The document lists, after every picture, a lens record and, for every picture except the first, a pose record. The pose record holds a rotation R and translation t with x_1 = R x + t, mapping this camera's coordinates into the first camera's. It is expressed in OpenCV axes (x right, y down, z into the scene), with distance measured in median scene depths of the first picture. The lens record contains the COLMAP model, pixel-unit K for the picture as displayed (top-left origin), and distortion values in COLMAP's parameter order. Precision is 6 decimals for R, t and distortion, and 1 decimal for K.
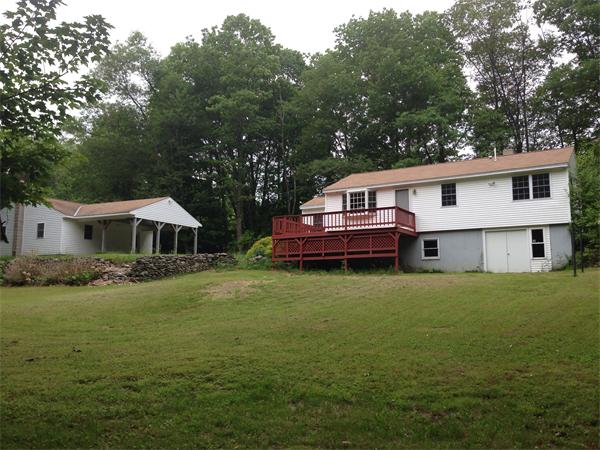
lens RADIAL K [[539.4, 0, 300.0], [0, 539.4, 225.0], [0, 0, 1]] dist [0.040366, -0.000377]
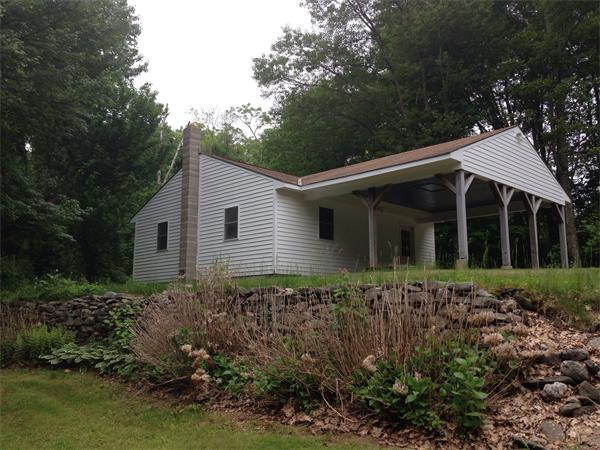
lens RADIAL K [[677.4, 0, 300.0], [0, 677.4, 225.0], [0, 0, 1]] dist [0.012905, 0.012307]
pose [[0.942423, -0.048148, -0.330939, -0.239060], [0.043126, 0.998816, -0.022506, 0.027189], [0.331631, 0.006939, 0.943384, 0.493459]]
